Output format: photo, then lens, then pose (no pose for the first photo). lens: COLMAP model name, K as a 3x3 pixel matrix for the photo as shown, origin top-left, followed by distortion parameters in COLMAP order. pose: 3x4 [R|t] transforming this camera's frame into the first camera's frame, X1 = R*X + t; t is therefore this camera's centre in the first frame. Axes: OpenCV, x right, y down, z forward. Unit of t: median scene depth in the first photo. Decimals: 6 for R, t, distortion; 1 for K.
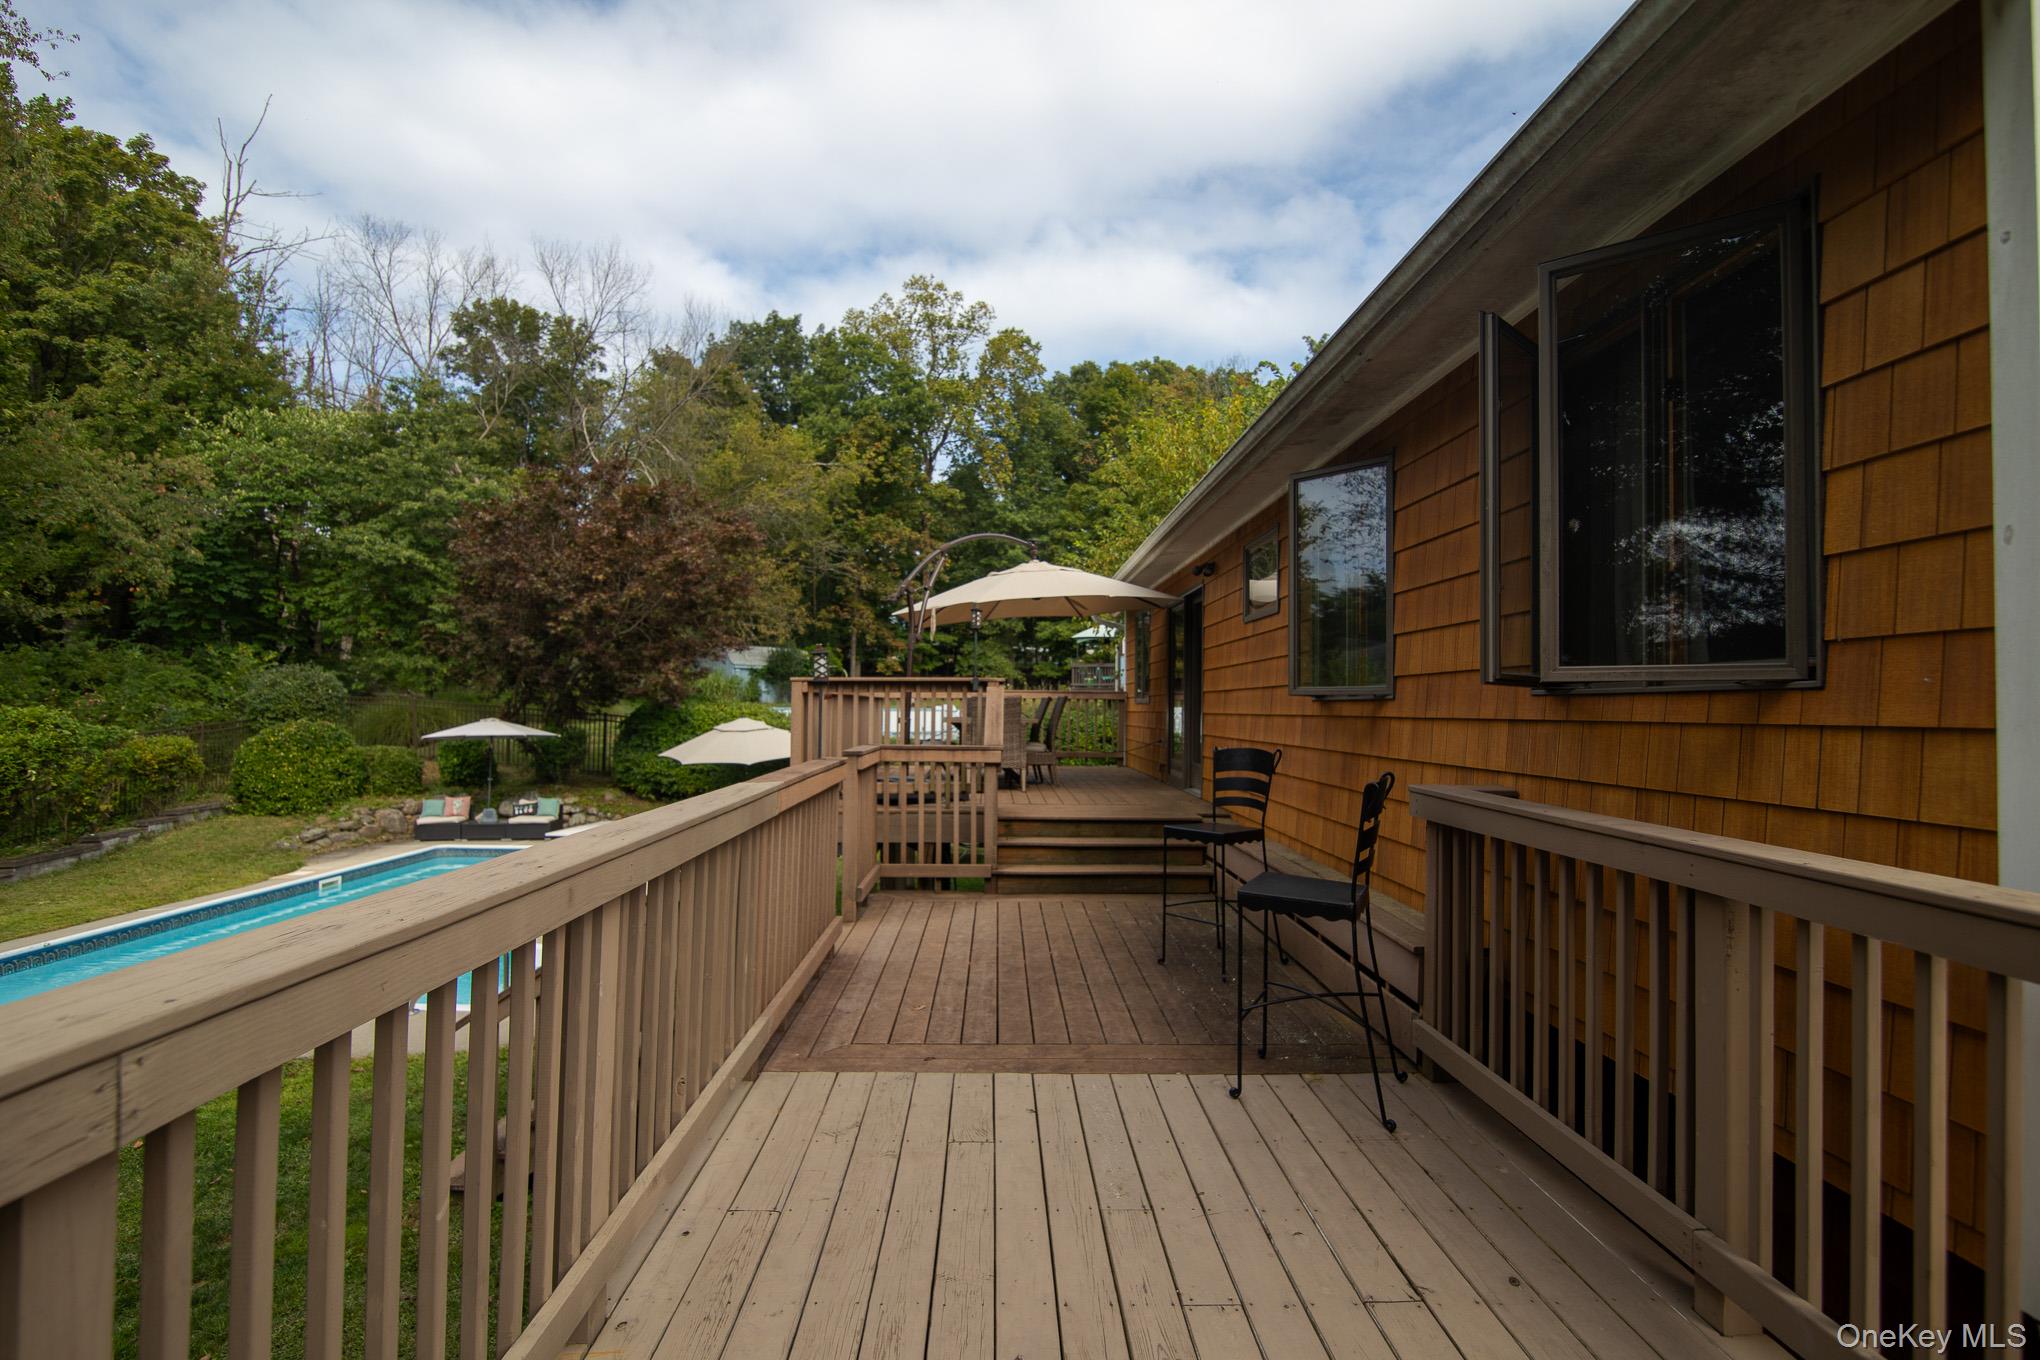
lens RADIAL K [[947.5, 0, 1007.3], [0, 947.5, 689.0], [0, 0, 1]] dist [-0.017837, 0.000356]
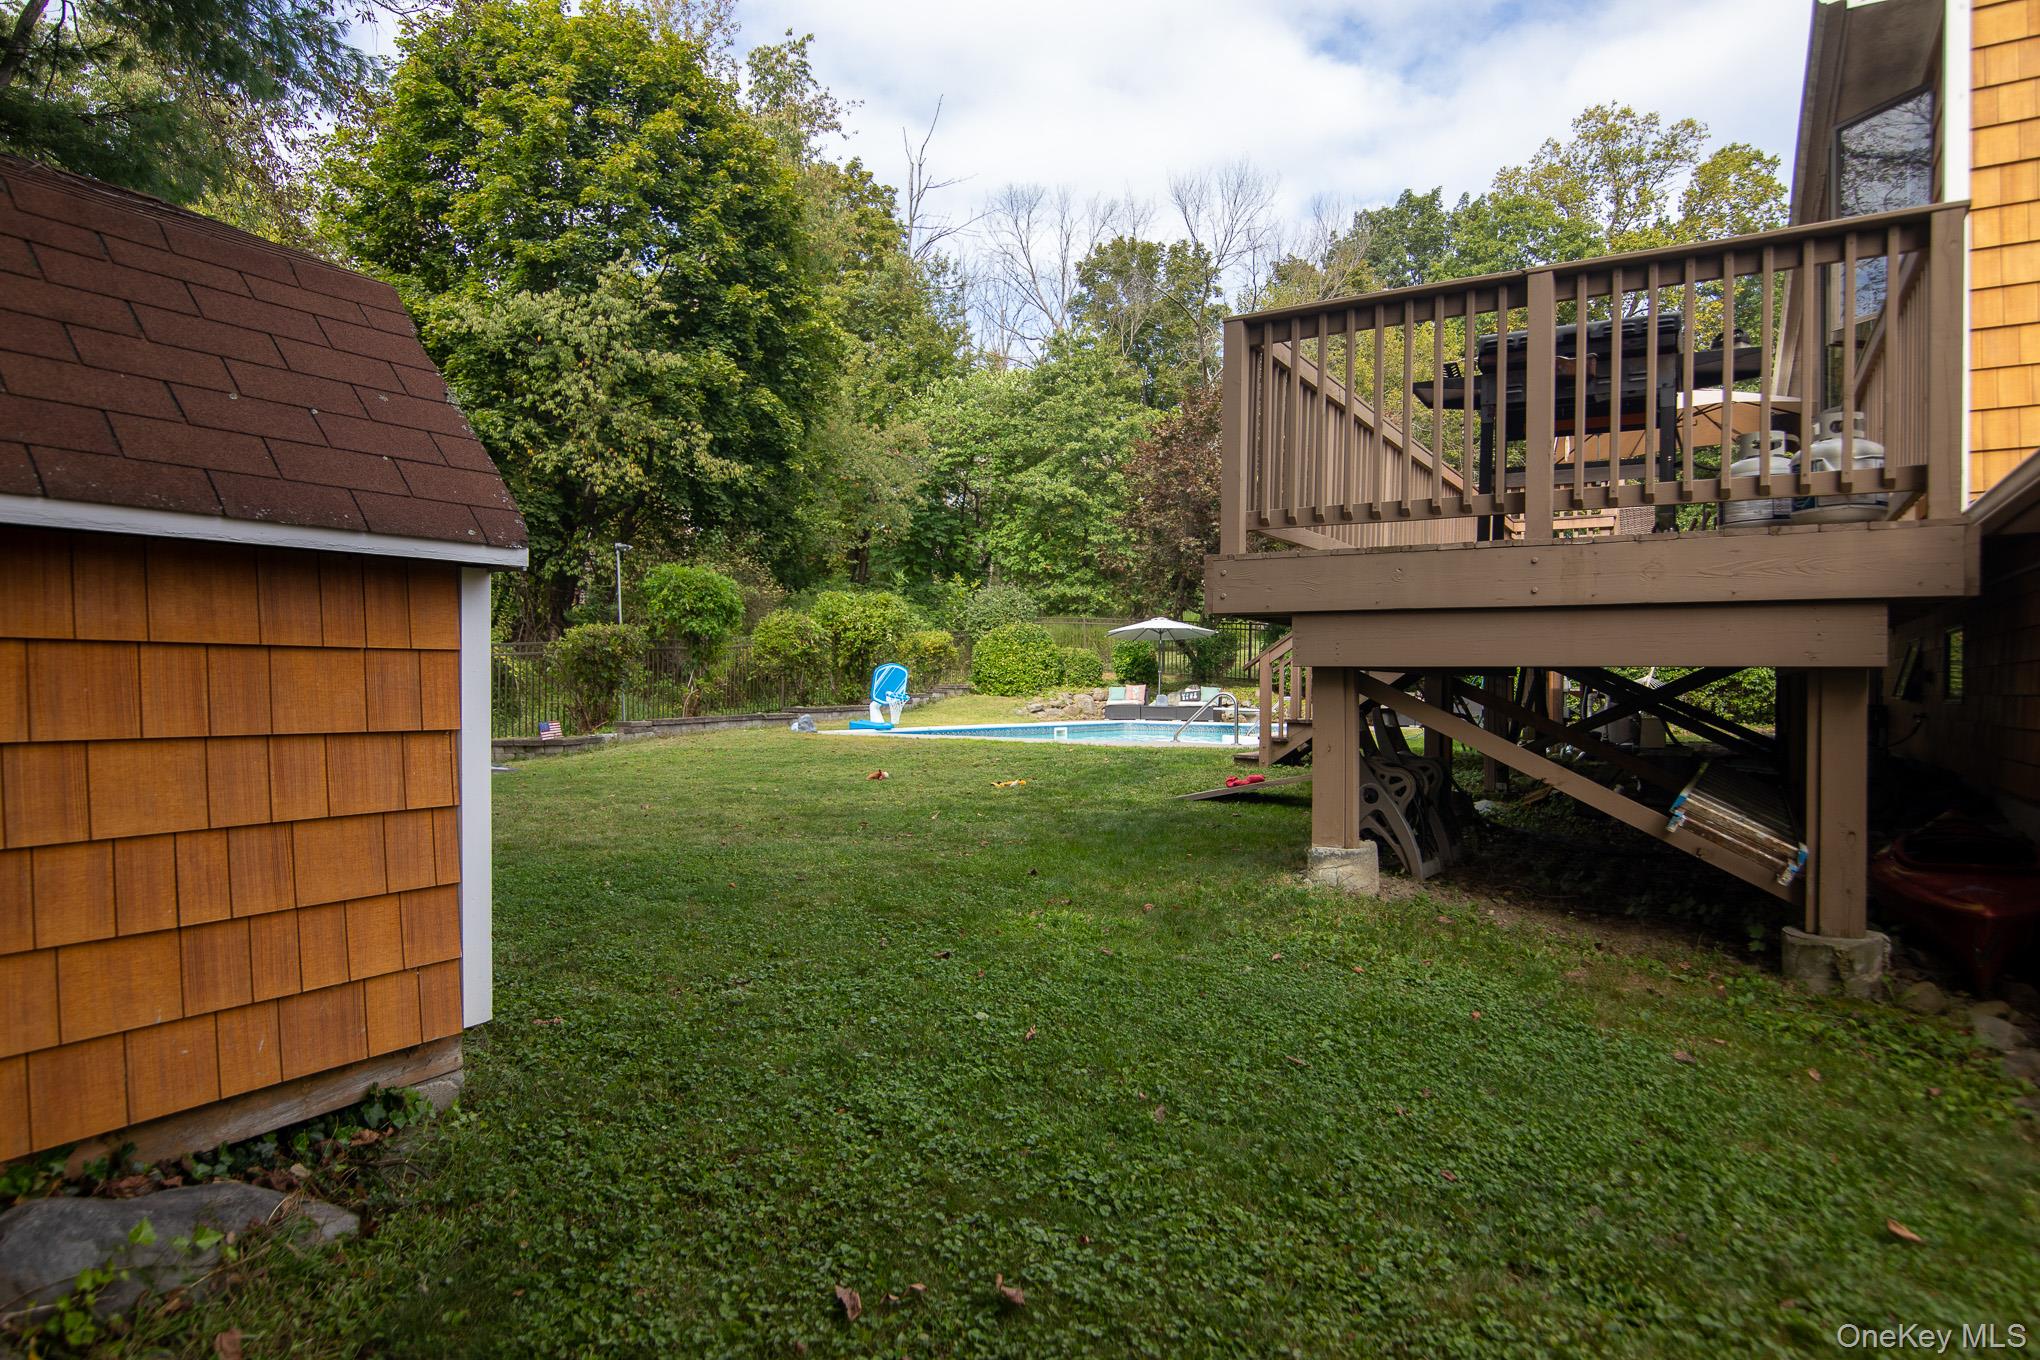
lens RADIAL K [[1184.0, 0, 1020.0], [0, 1184.0, 680.0], [0, 0, 1]] dist [-0.000523, -0.016649]
pose [[0.848070, -0.004954, -0.529861, 0.031494], [0.009238, 0.999943, 0.005435, 0.053199], [0.529803, -0.009504, 0.848067, -0.156776]]
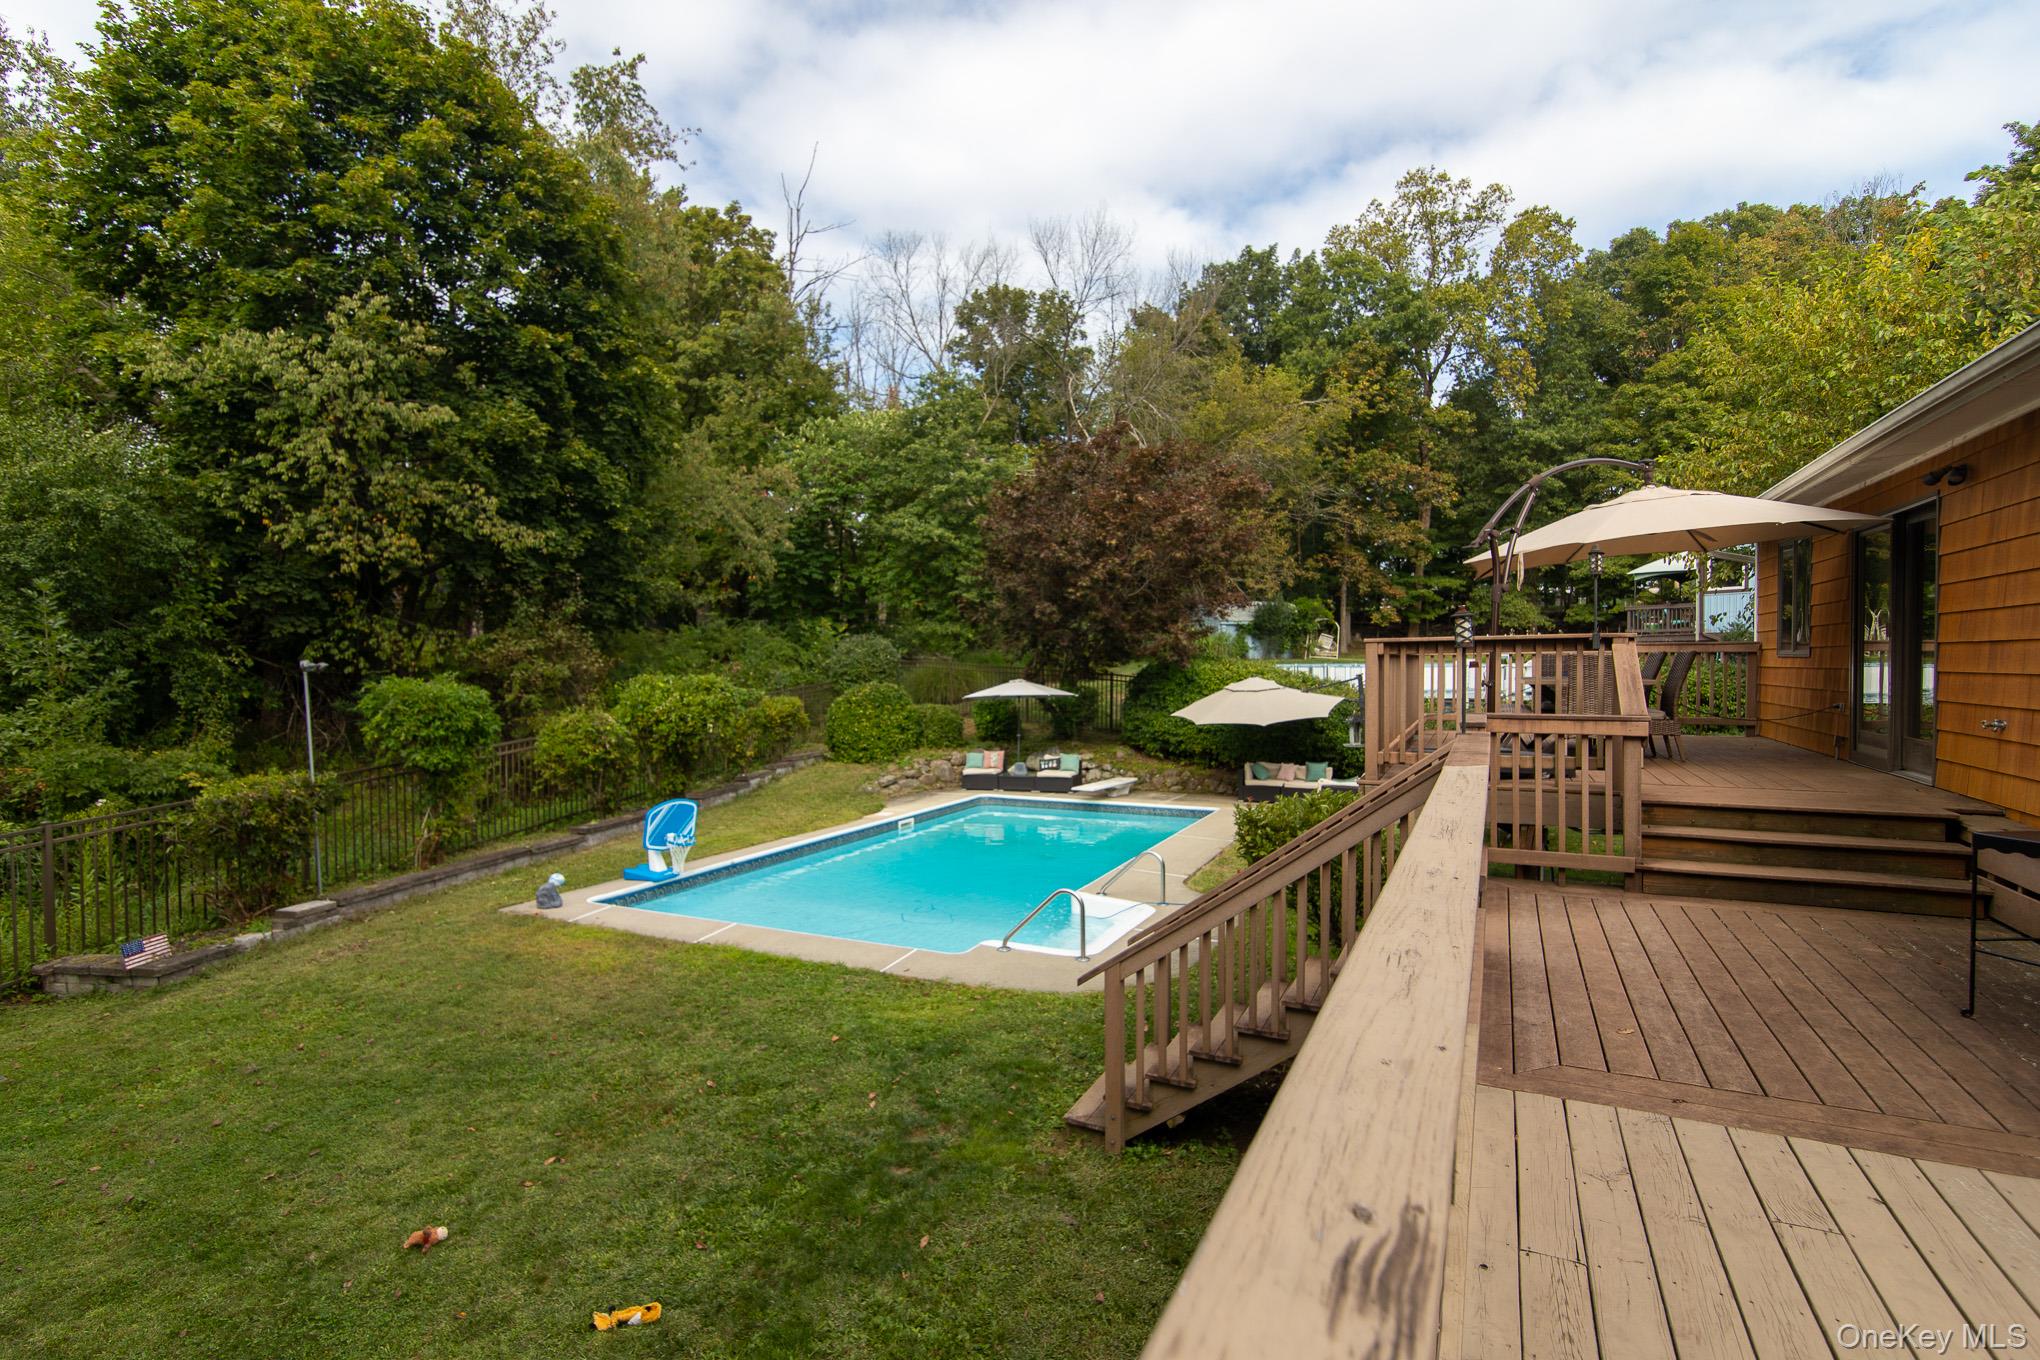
lens RADIAL K [[977.2, 0, 1013.5], [0, 977.2, 685.5], [0, 0, 1]] dist [0.001742, -0.000309]
pose [[0.890200, -0.003766, -0.455555, -0.022216], [0.023371, 0.999027, 0.037410, -0.002284], [0.454971, -0.043950, 0.889421, -0.002105]]
